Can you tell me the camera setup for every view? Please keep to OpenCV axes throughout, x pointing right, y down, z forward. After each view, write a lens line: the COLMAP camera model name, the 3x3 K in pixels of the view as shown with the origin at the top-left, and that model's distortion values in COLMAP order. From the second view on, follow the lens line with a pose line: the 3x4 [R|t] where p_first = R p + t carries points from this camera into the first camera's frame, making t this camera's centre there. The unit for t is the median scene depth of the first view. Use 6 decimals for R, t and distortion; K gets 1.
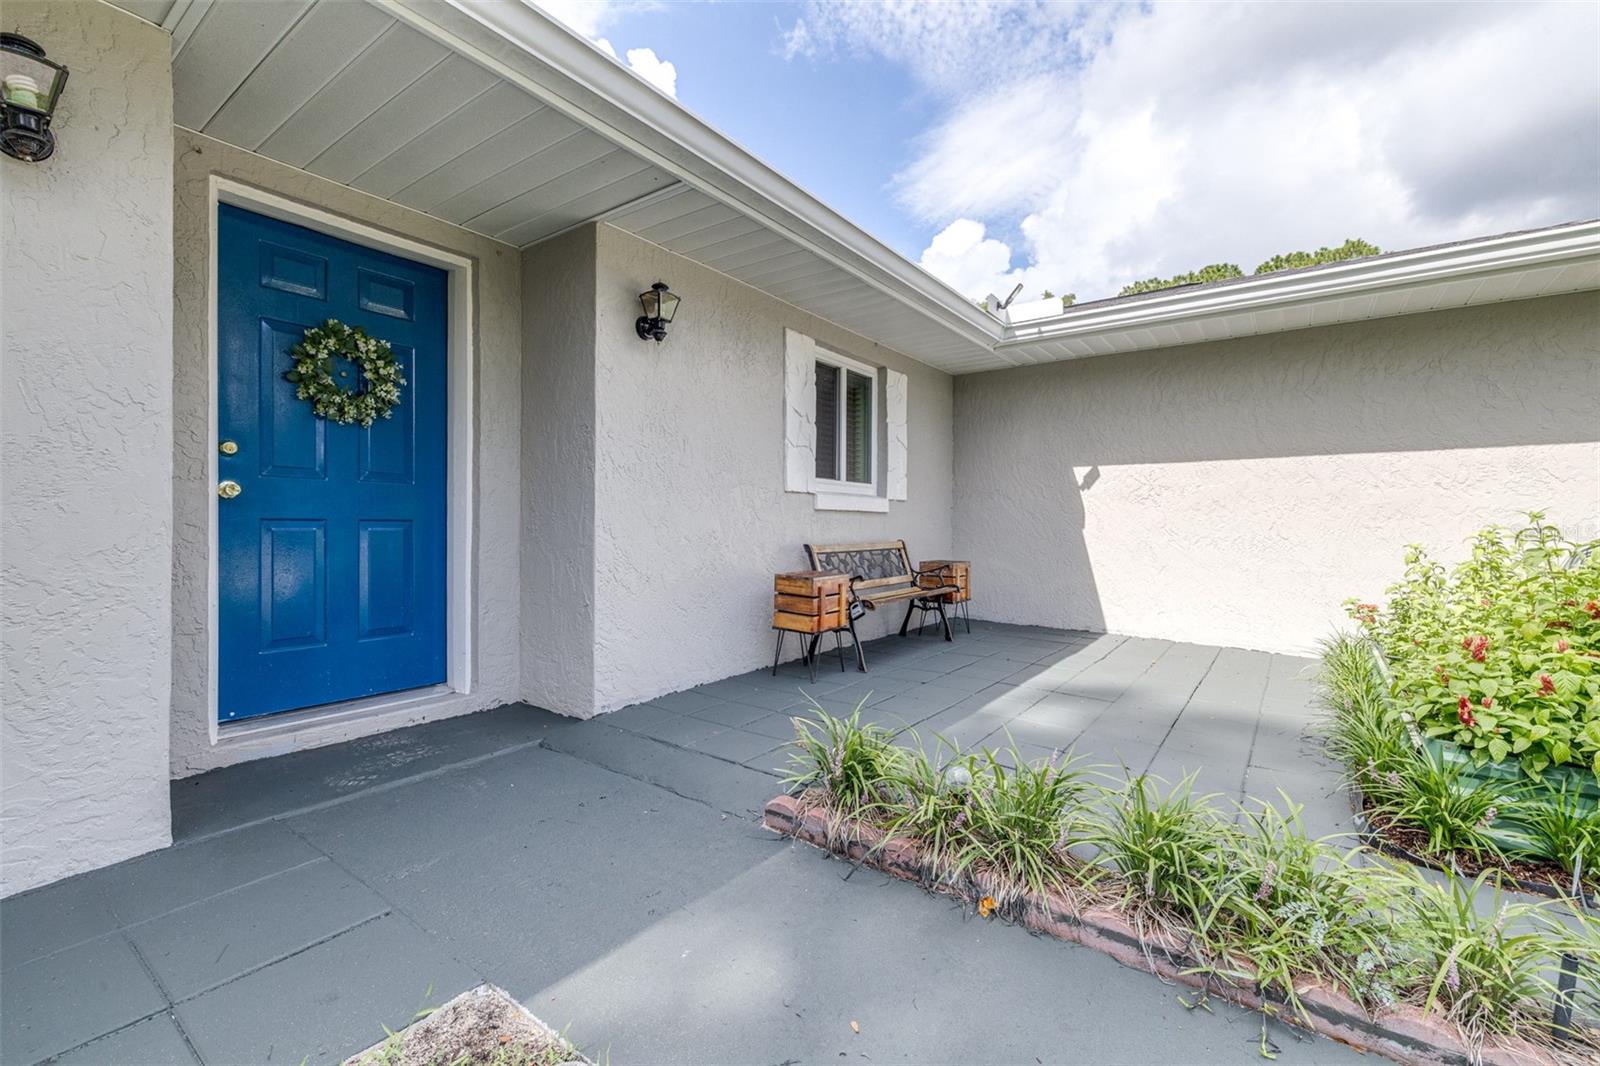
lens RADIAL K [[688.0, 0, 807.8], [0, 688.0, 530.1], [0, 0, 1]] dist [-0.000602, -0.000112]
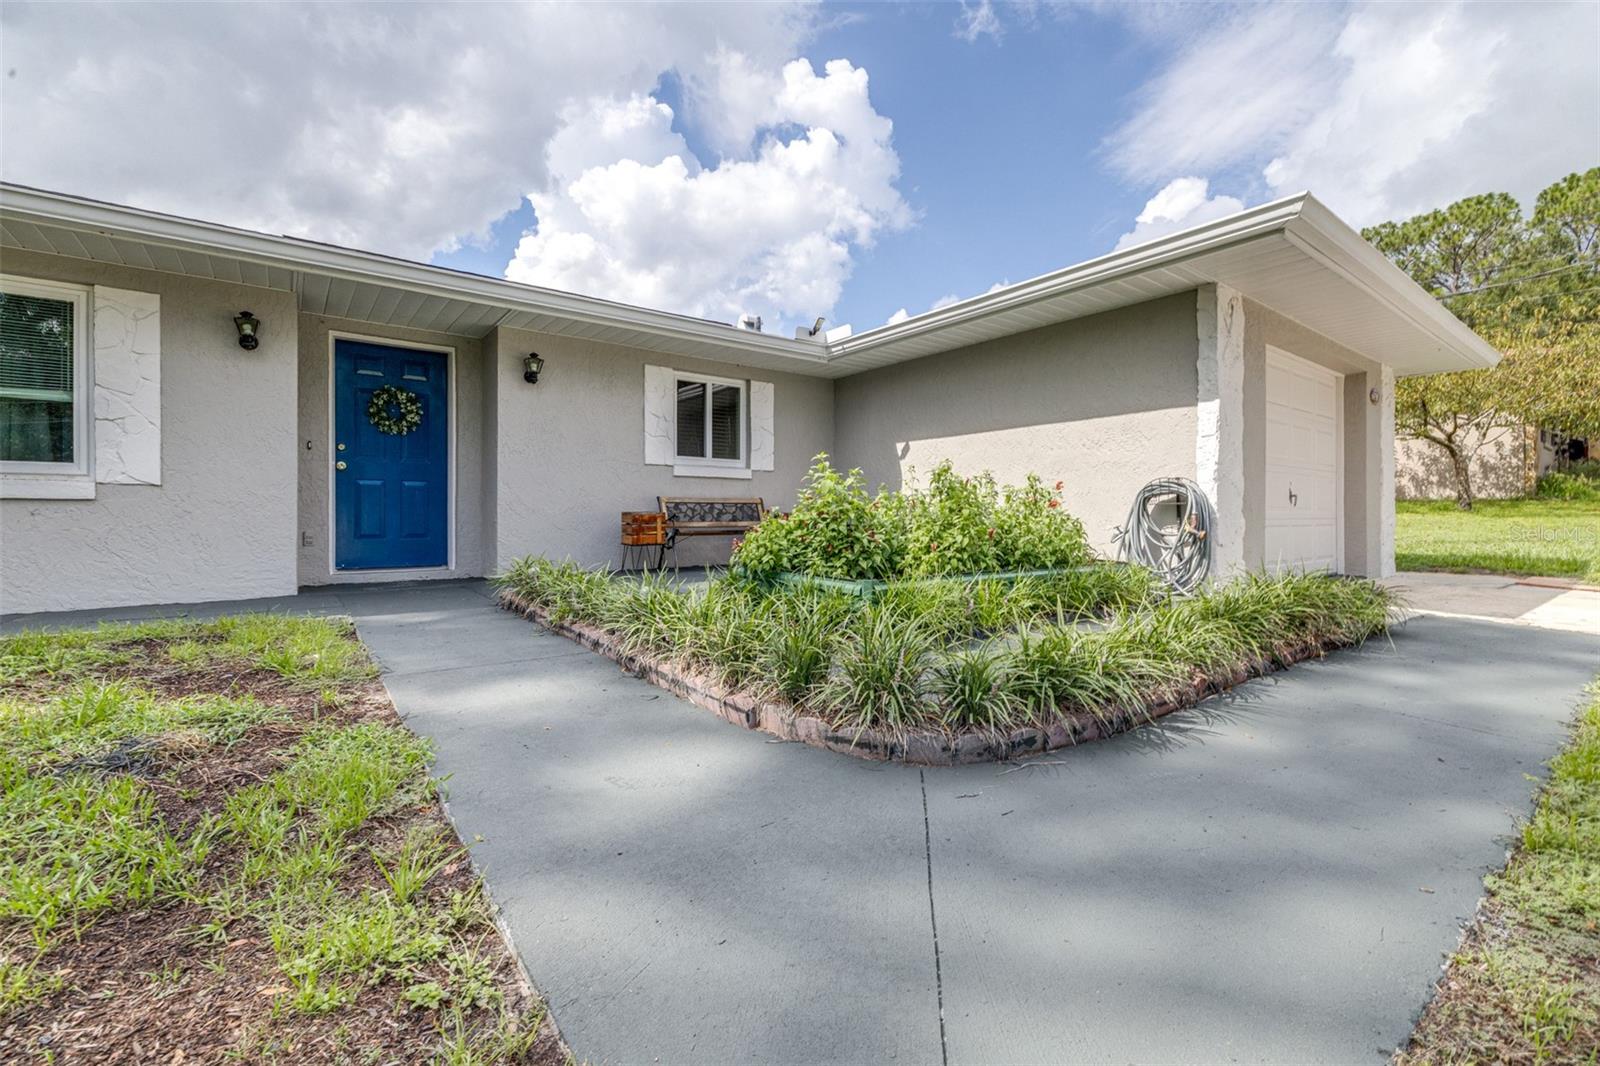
lens RADIAL K [[689.1, 0, 801.3], [0, 689.1, 516.9], [0, 0, 1]] dist [0.001243, 0.000150]
pose [[0.956158, -0.005668, -0.292797, 0.758634], [0.003096, 0.999952, -0.009246, 0.080770], [0.292836, 0.007934, 0.956130, -0.431290]]
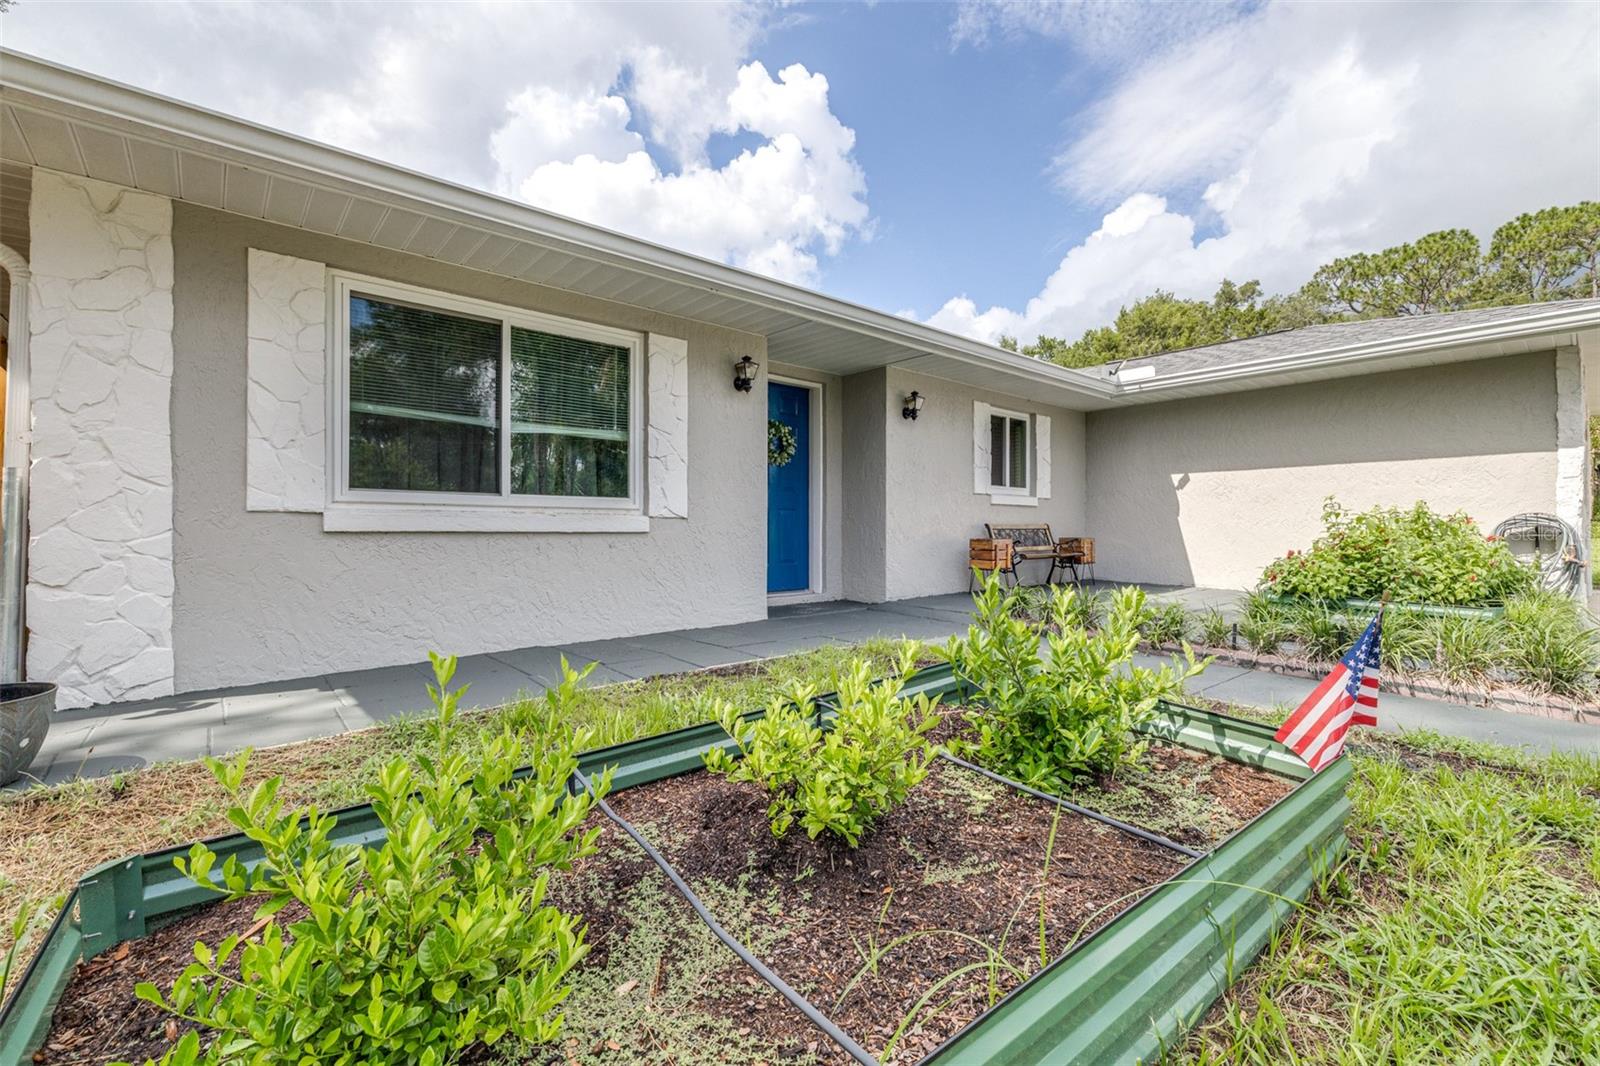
lens RADIAL K [[705.7, 0, 798.5], [0, 705.7, 522.5], [0, 0, 1]] dist [0.002428, 0.000619]
pose [[0.974350, -0.006627, -0.224942, -0.060678], [0.001858, 0.999769, -0.021407, 0.051810], [0.225032, 0.020440, 0.974137, -0.800107]]
